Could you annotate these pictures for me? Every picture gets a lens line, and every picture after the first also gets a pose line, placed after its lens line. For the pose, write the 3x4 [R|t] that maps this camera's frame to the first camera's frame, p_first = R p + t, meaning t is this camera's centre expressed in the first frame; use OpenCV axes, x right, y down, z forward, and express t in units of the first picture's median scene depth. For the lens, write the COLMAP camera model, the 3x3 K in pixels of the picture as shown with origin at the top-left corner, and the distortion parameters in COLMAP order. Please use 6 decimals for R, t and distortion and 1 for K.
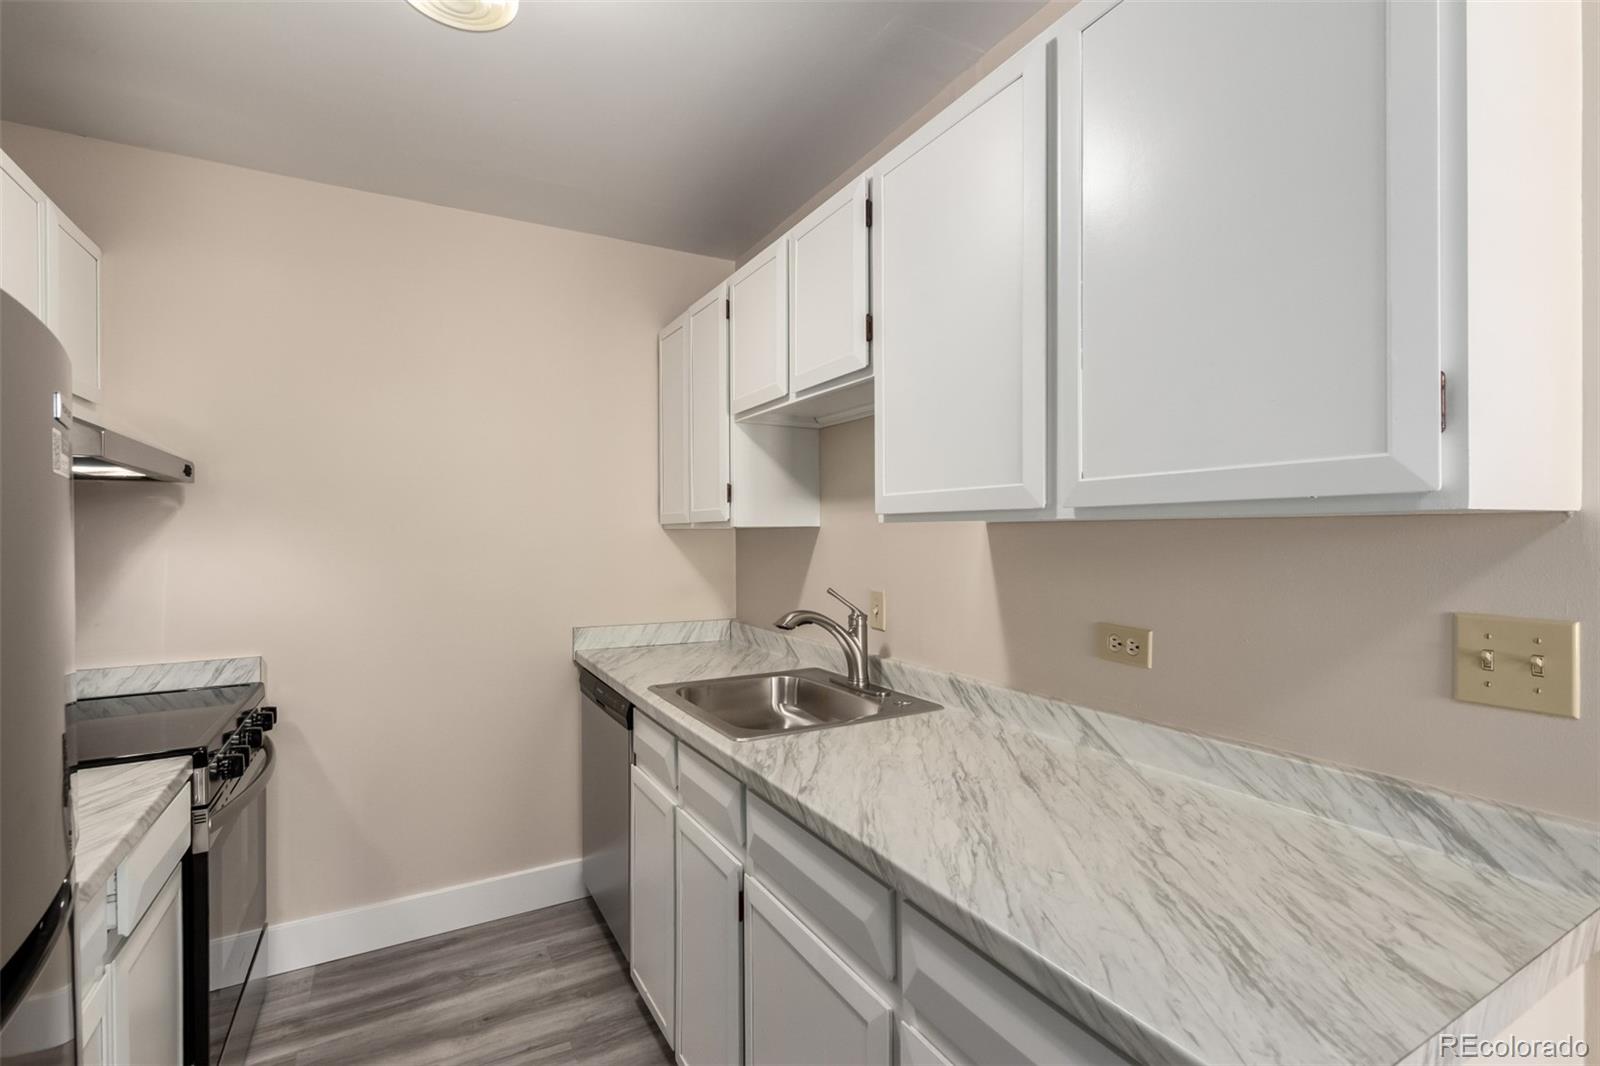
lens RADIAL K [[735.1, 0, 805.2], [0, 735.1, 533.1], [0, 0, 1]] dist [0.006870, -0.003527]
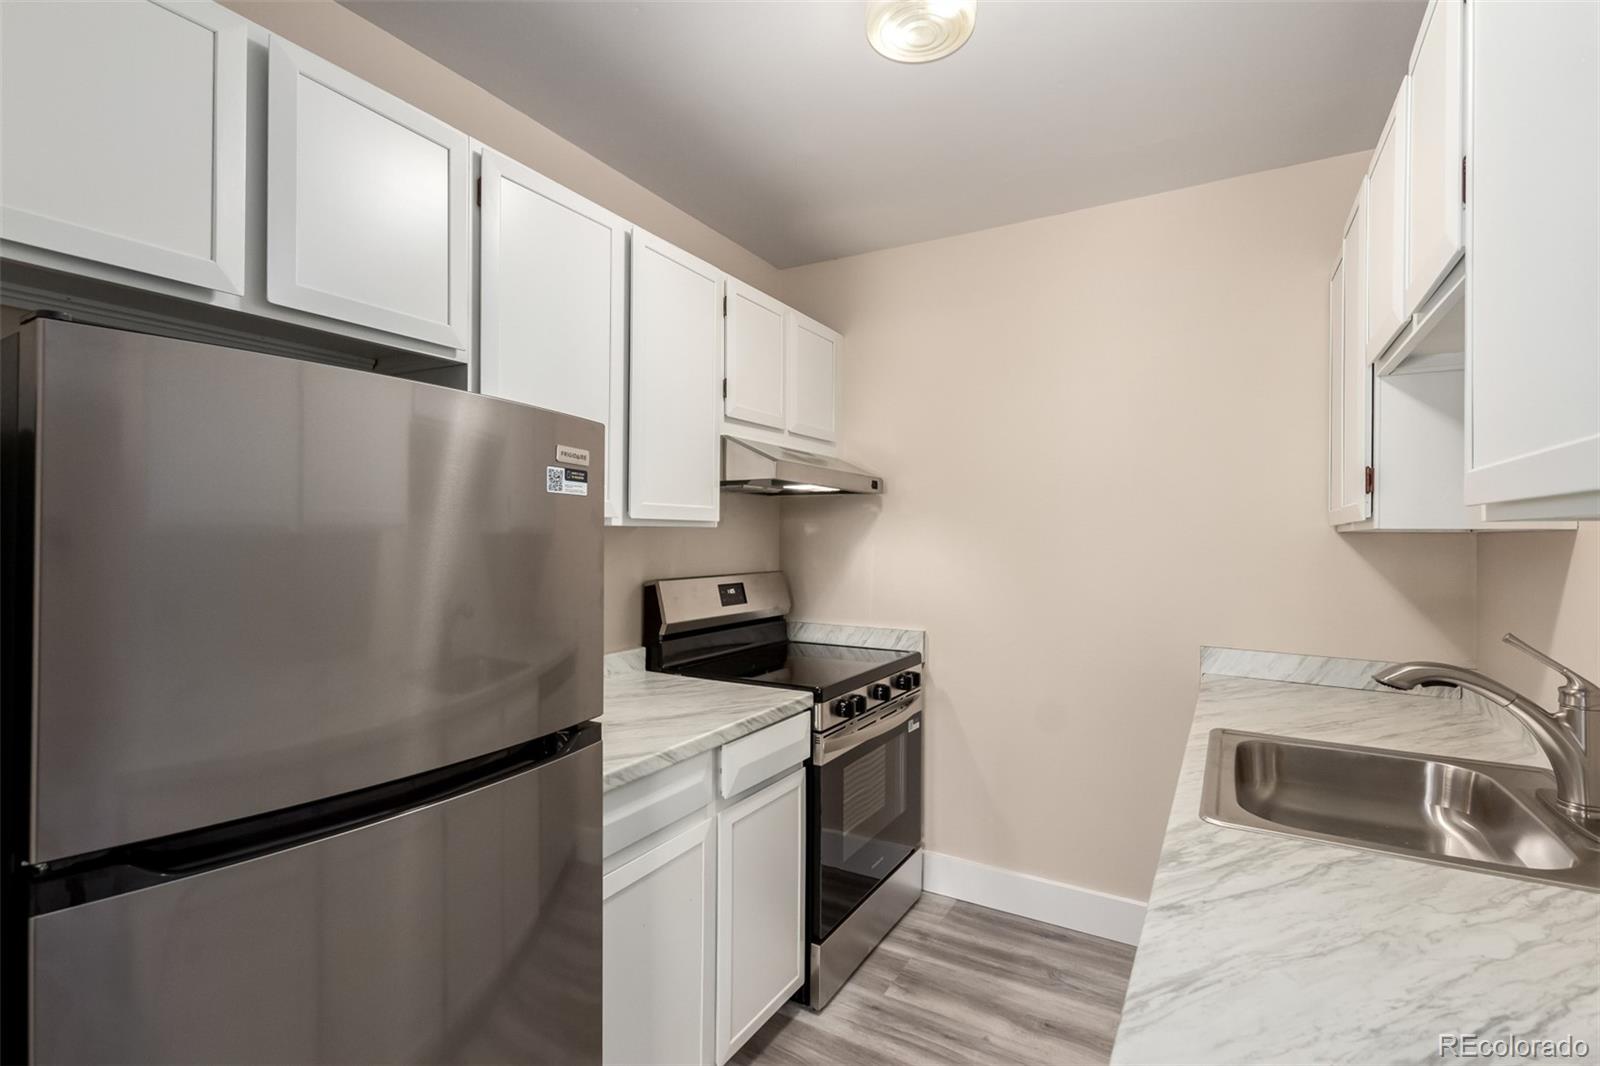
lens RADIAL K [[735.1, 0, 805.6], [0, 735.1, 531.6], [0, 0, 1]] dist [0.006870, -0.003527]
pose [[0.508789, 0.008234, -0.860852, 0.265456], [-0.014061, 0.999900, 0.001253, 0.000449], [0.860776, 0.011467, 0.508855, 0.224282]]
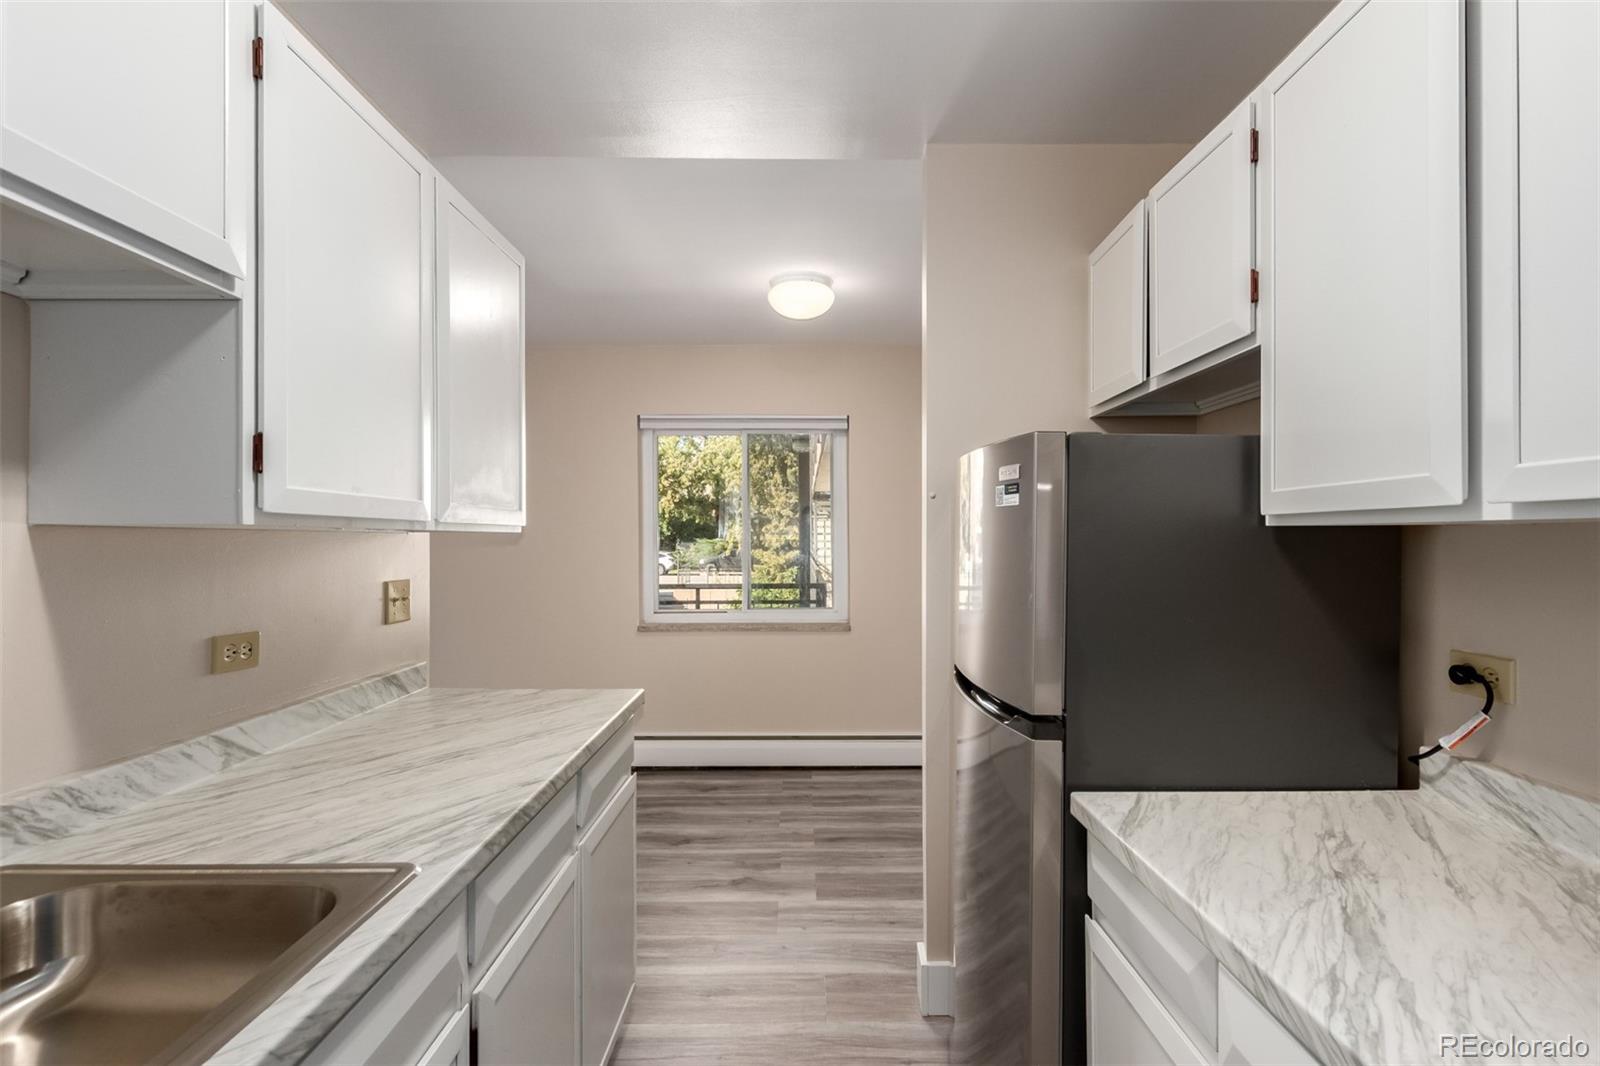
lens RADIAL K [[735.1, 0, 809.8], [0, 735.1, 539.5], [0, 0, 1]] dist [0.006870, -0.003527]
pose [[-0.876471, 0.009490, 0.481360, -0.549428], [0.010669, 0.999943, -0.000287, 0.004041], [-0.481336, 0.004884, -0.876523, 1.105032]]
